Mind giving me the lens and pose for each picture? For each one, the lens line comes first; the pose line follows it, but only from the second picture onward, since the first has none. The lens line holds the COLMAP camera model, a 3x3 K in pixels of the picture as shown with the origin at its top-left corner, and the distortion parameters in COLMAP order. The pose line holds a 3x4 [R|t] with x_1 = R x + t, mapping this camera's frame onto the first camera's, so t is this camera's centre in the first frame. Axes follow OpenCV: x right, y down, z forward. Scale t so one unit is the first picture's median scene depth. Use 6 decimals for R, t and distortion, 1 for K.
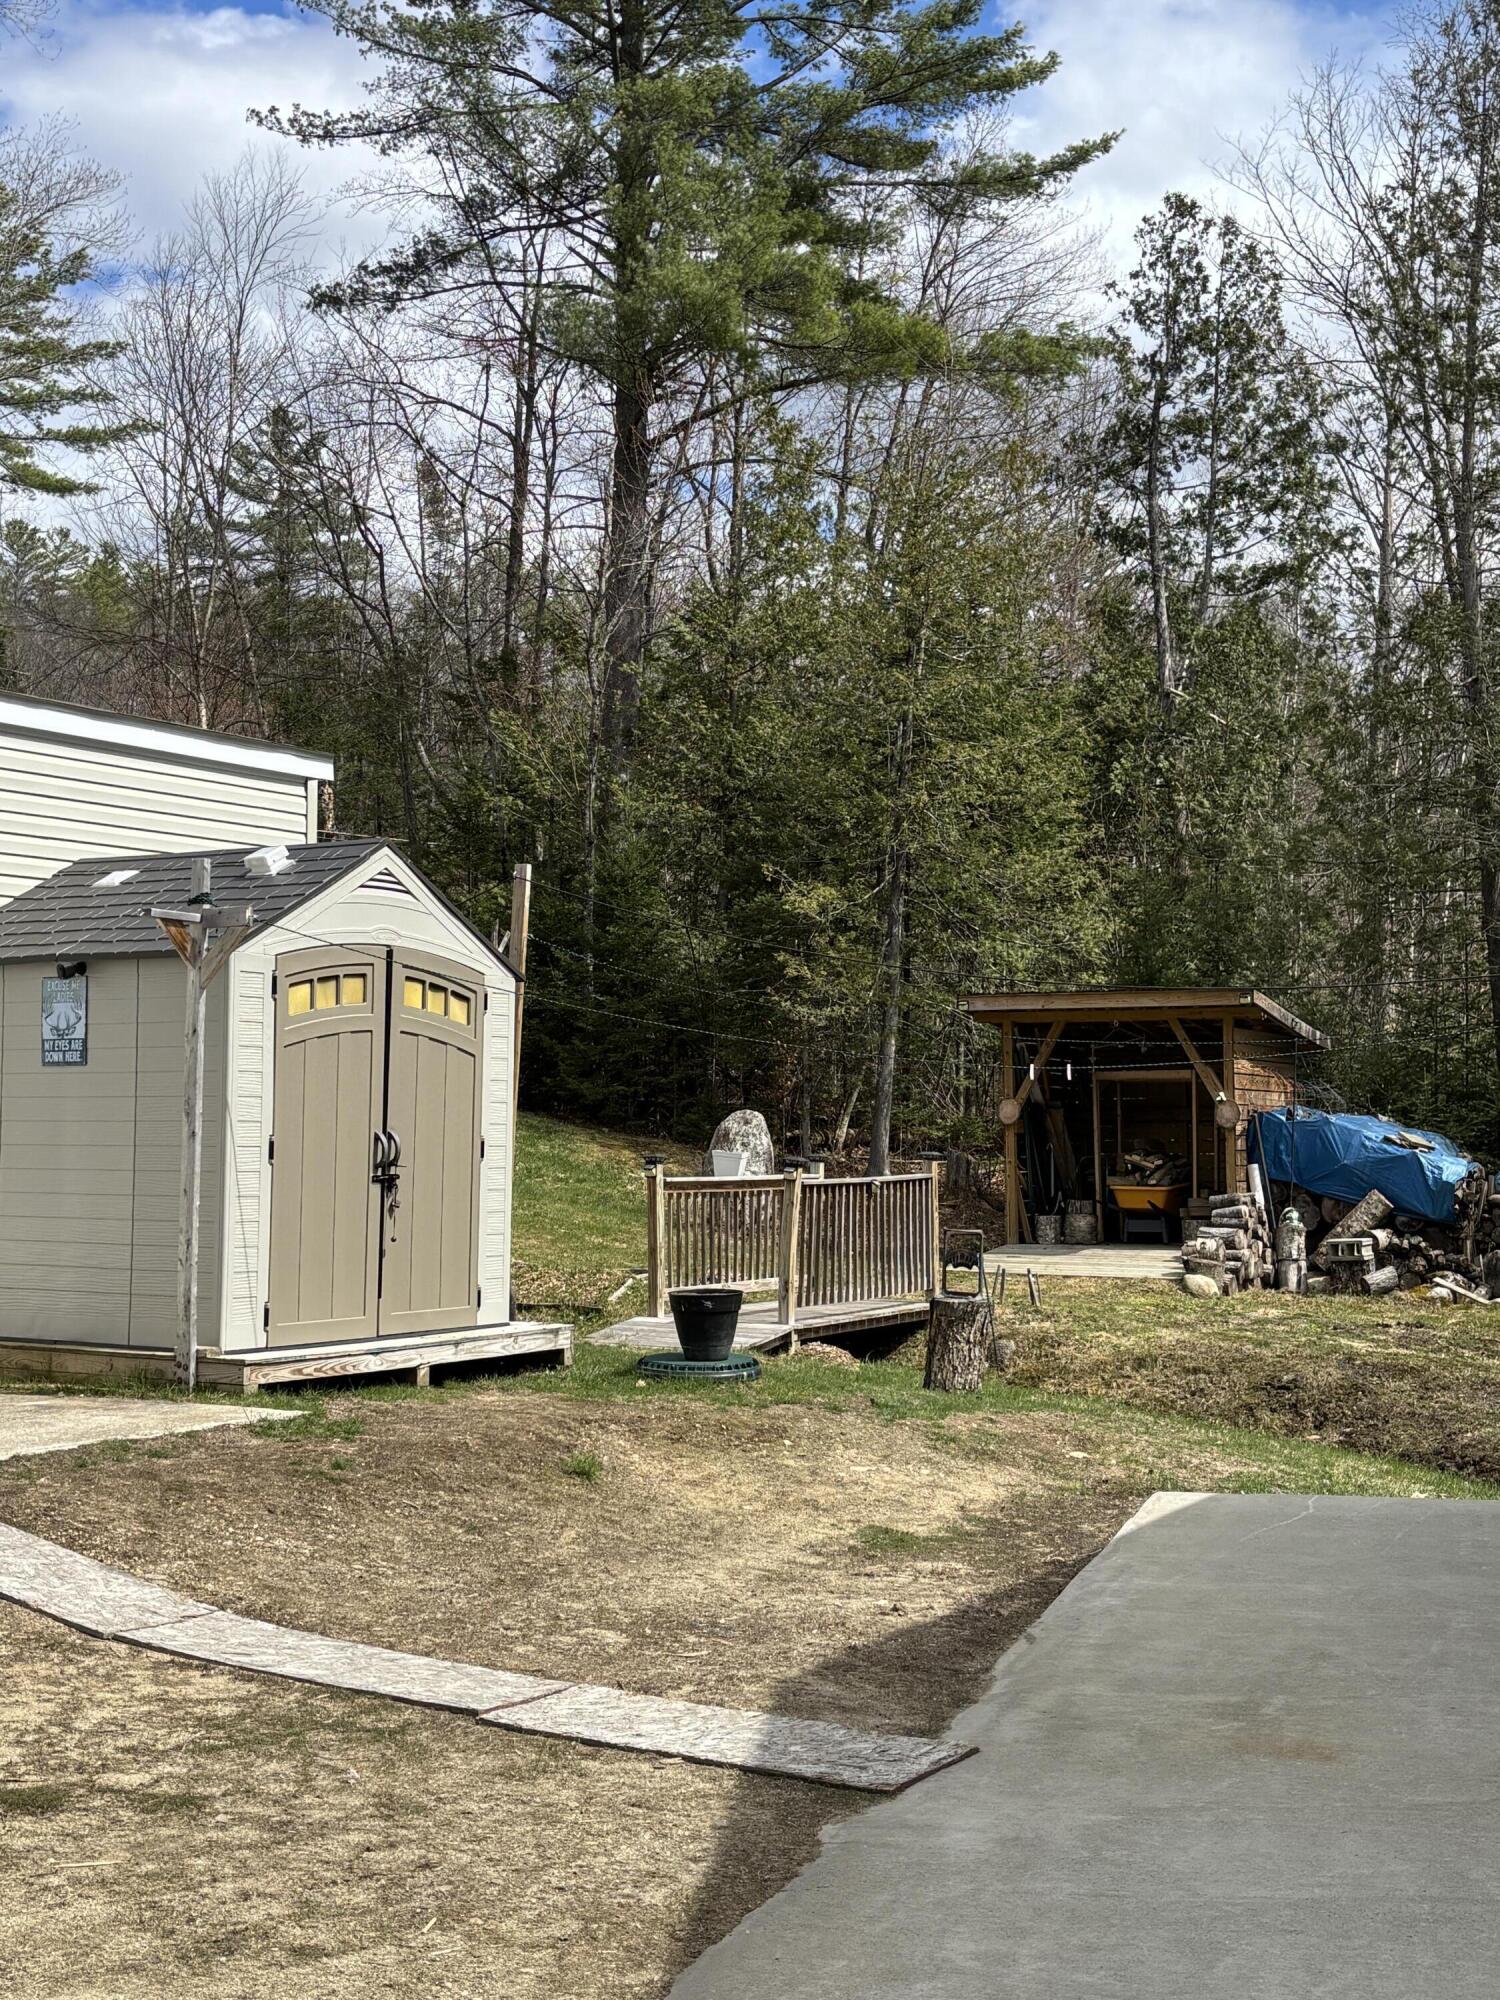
lens RADIAL K [[2482.6, 0, 750.1], [0, 2482.6, 990.0], [0, 0, 1]] dist [0.062515, 0.000000]
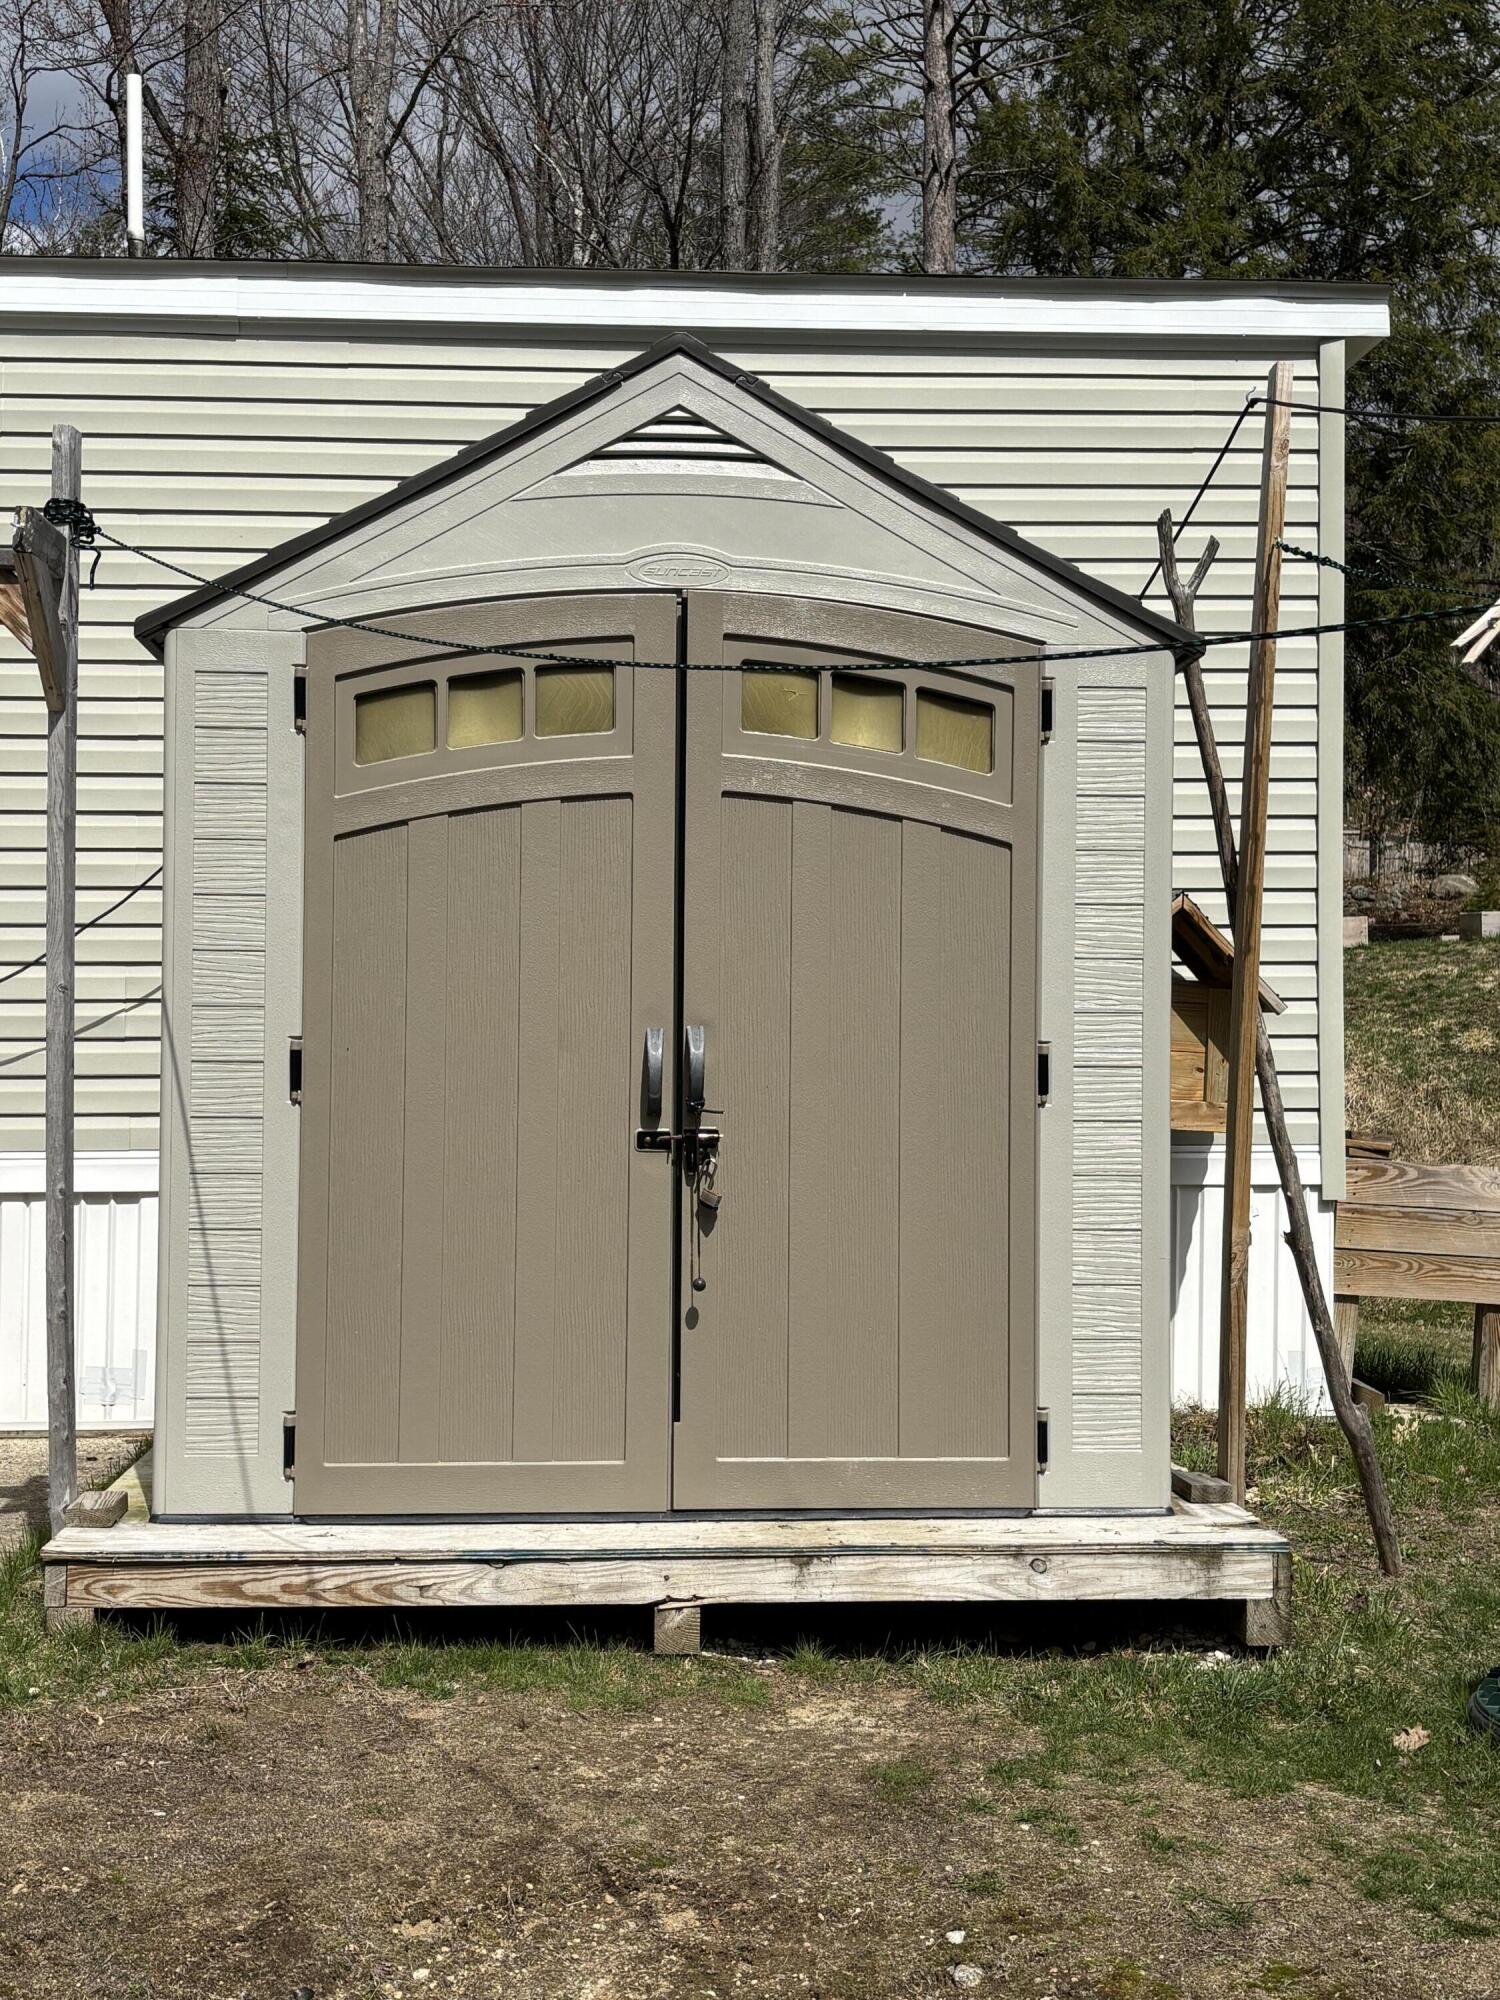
lens RADIAL K [[2482.6, 0, 749.3], [0, 2482.6, 1009.8], [0, 0, 1]] dist [0.062515, 0.000000]
pose [[0.595071, -0.011950, -0.803584, 0.199402], [0.041488, 0.999013, 0.015867, 0.047129], [0.802601, -0.042782, 0.594980, 0.755539]]
